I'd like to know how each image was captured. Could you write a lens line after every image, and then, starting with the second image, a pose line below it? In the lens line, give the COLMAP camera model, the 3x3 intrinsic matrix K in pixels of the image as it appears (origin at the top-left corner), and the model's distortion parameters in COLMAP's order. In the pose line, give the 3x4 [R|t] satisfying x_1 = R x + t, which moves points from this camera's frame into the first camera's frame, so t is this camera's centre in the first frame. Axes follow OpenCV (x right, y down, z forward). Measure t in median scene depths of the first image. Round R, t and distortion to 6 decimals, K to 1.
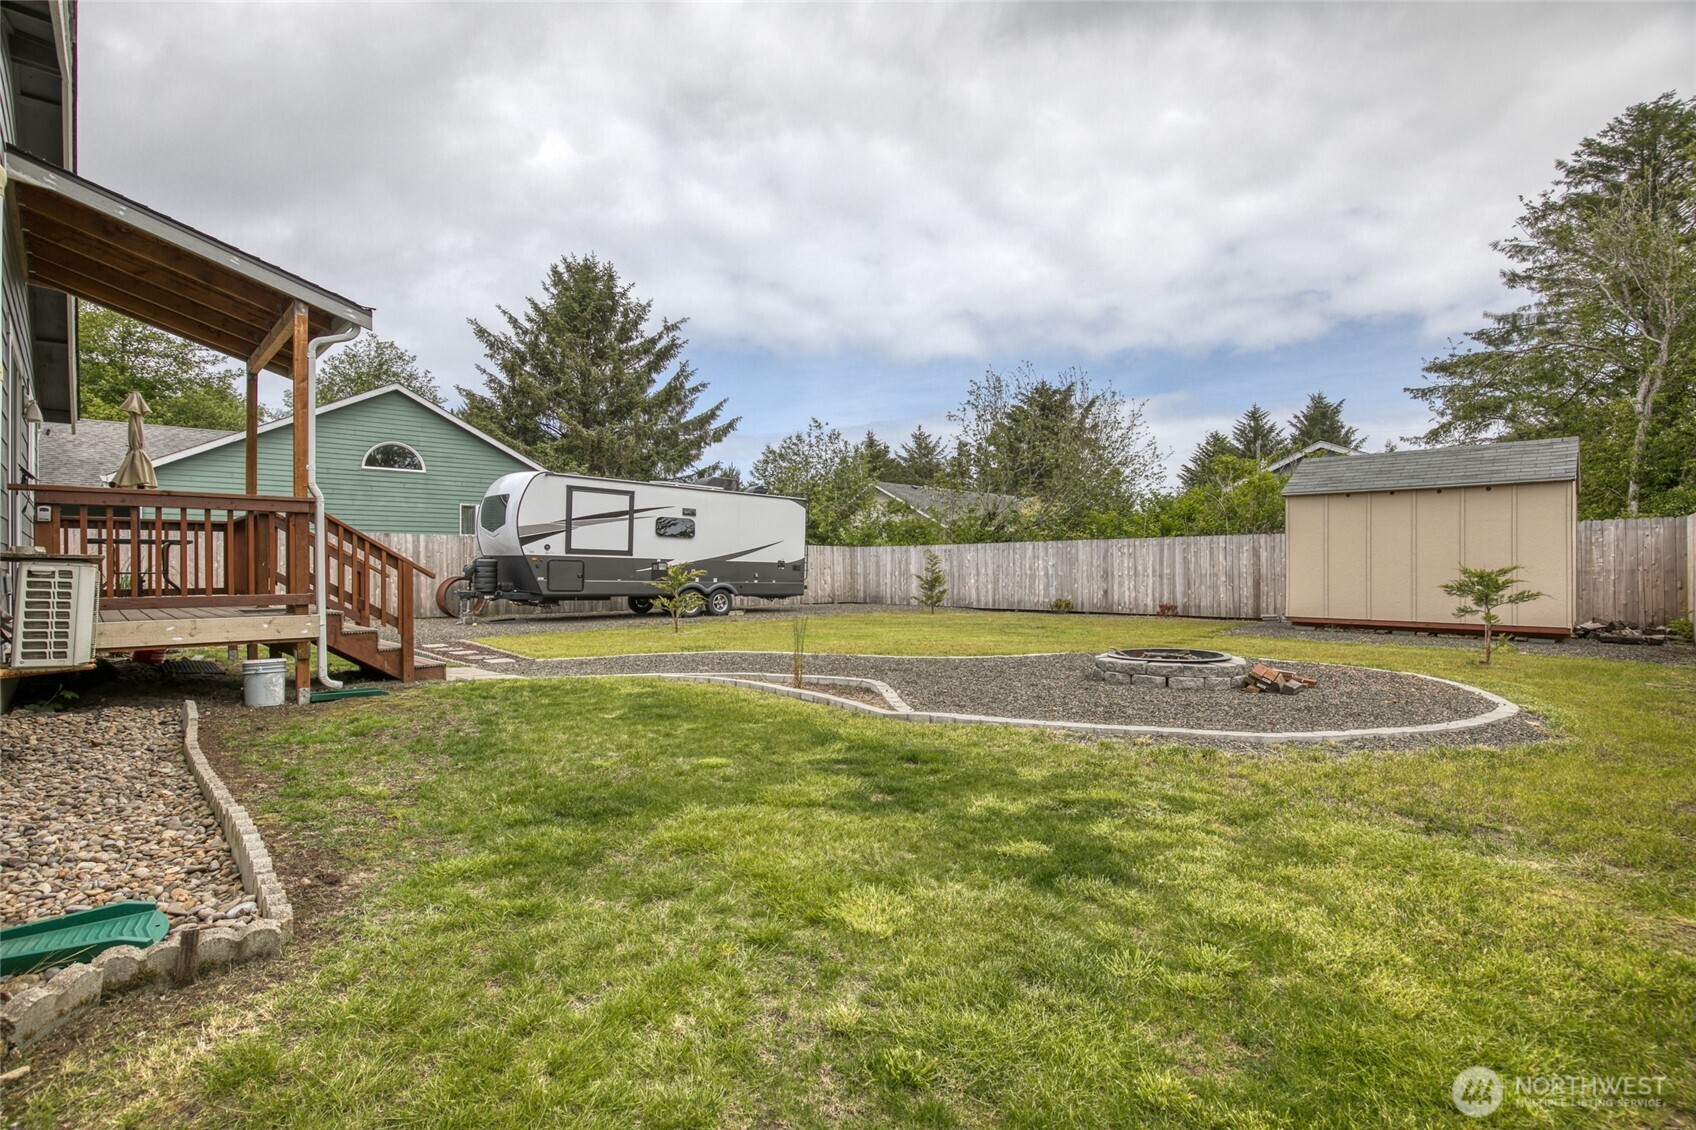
lens RADIAL K [[794.9, 0, 852.4], [0, 794.9, 557.3], [0, 0, 1]] dist [-0.033833, 0.006686]
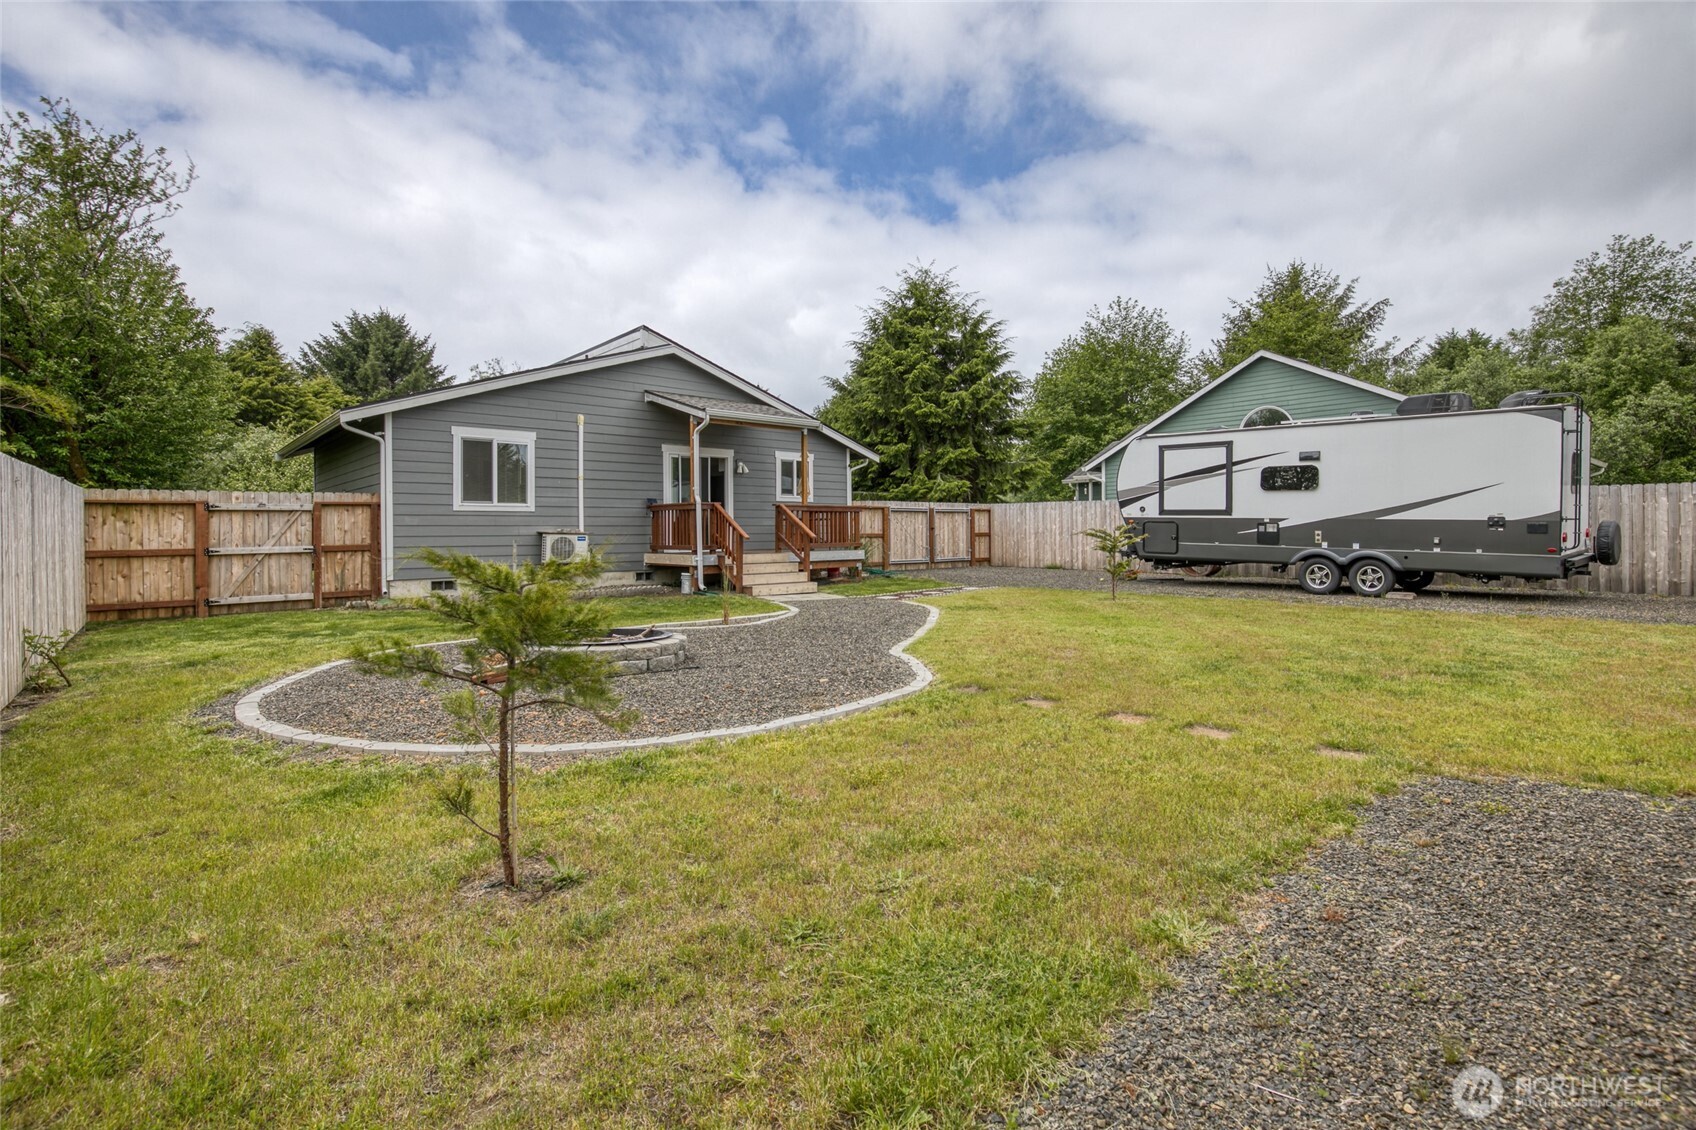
lens RADIAL K [[794.9, 0, 848.8], [0, 794.9, 543.8], [0, 0, 1]] dist [-0.033833, 0.006686]
pose [[-0.080455, 0.020526, -0.996547, 0.552298], [0.021861, 0.999584, 0.018824, 0.003326], [0.996518, -0.020271, -0.080871, 0.585056]]
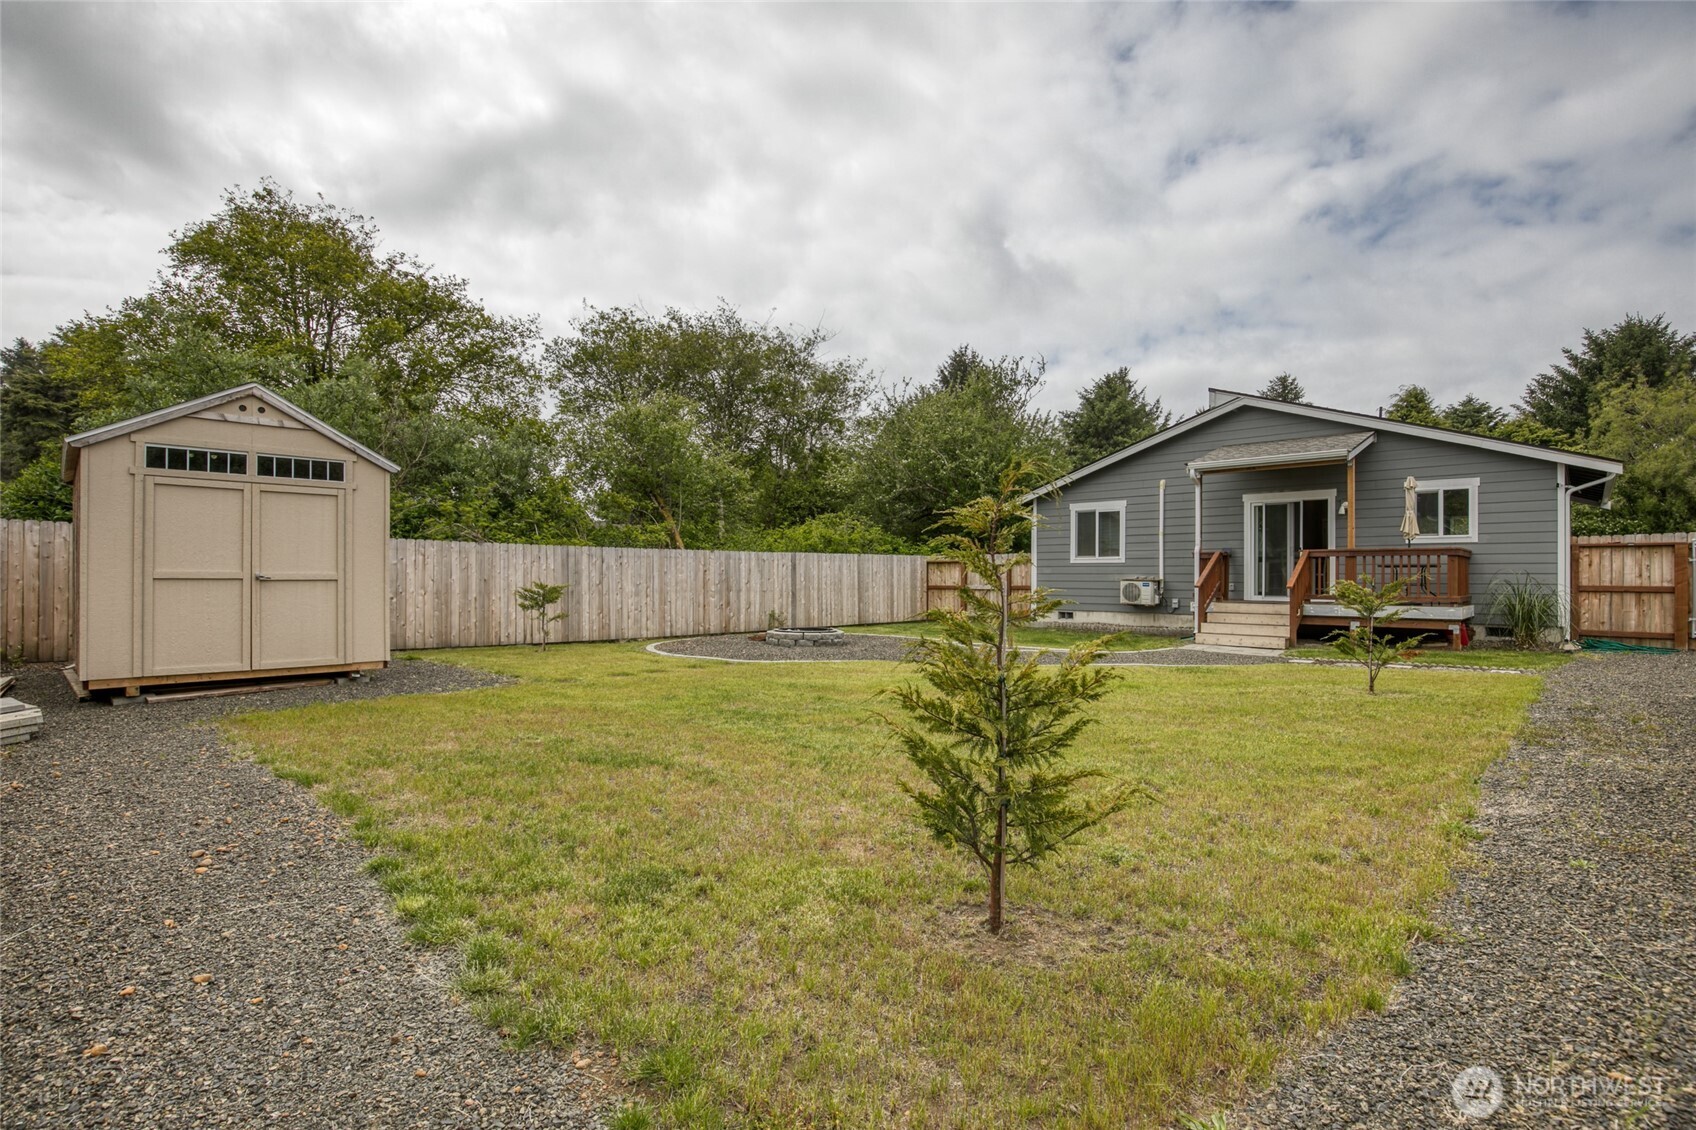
lens RADIAL K [[794.9, 0, 847.0], [0, 794.9, 578.6], [0, 0, 1]] dist [-0.033833, 0.006686]
pose [[-0.999889, -0.000133, 0.014904, 0.127690], [-0.000335, 0.999908, -0.013588, 0.013247], [-0.014901, -0.013591, -0.999797, 1.217530]]
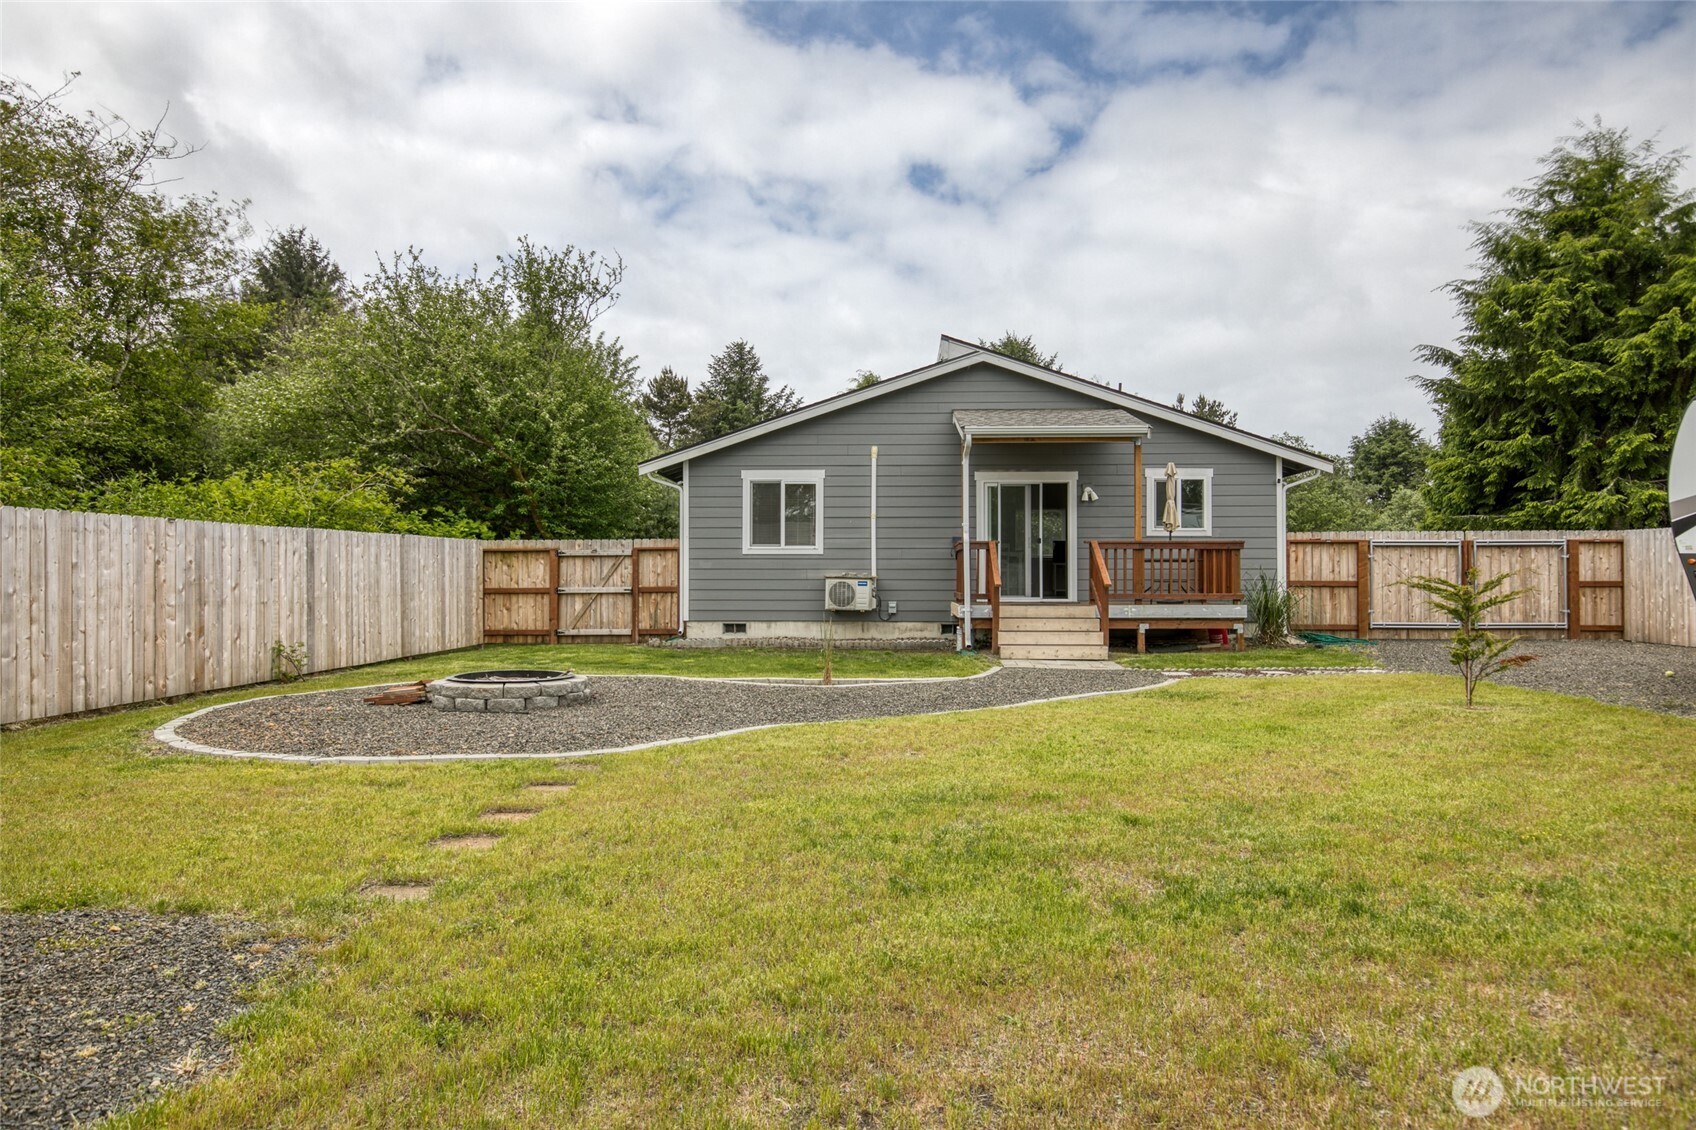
lens RADIAL K [[993.4, 0, 851.5], [0, 993.4, 574.7], [0, 0, 1]] dist [-0.008360, -0.002284]
pose [[-0.759209, 0.003044, -0.650840, 0.377435], [0.012797, 0.999866, -0.010251, 0.008423], [0.650721, -0.016111, -0.759146, 0.934703]]
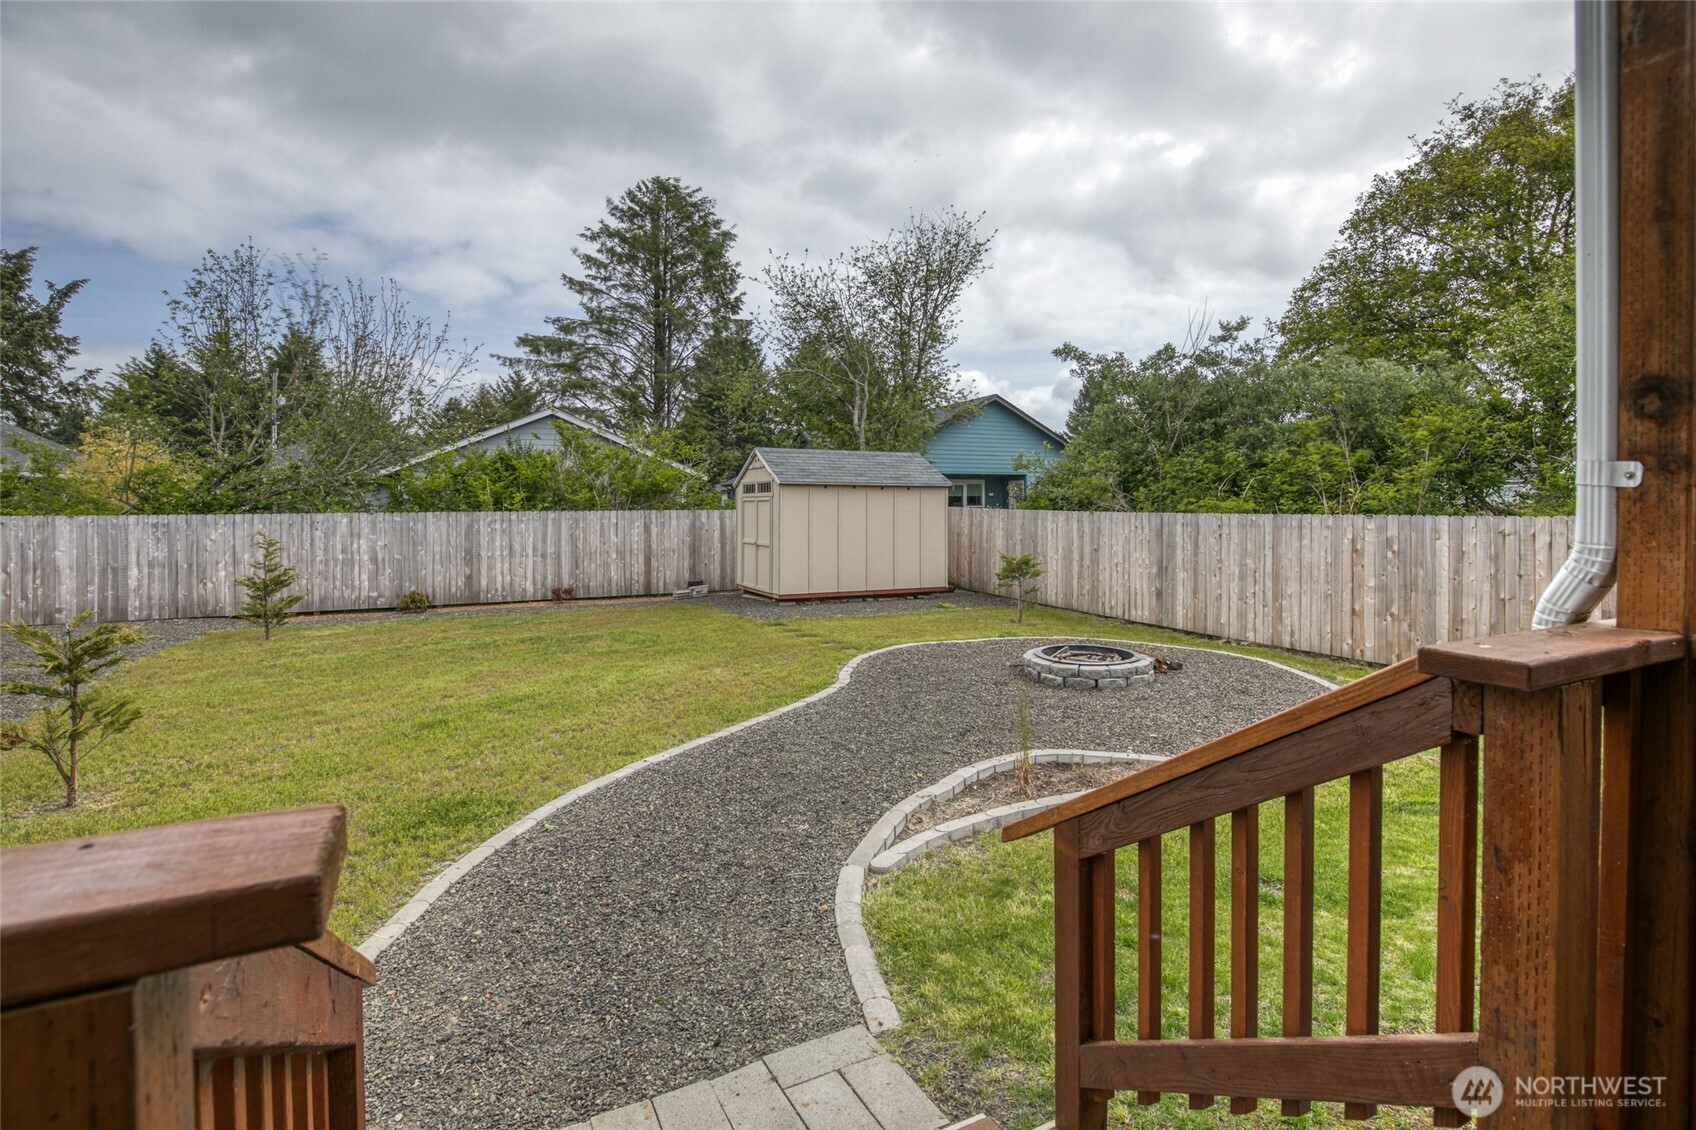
lens RADIAL K [[794.9, 0, 831.6], [0, 794.9, 492.1], [0, 0, 1]] dist [-0.033833, 0.006686]
pose [[0.357695, 0.012946, 0.933749, -0.329238], [-0.007185, 0.999912, -0.011111, -0.040842], [-0.933811, -0.002735, 0.357757, 0.409990]]
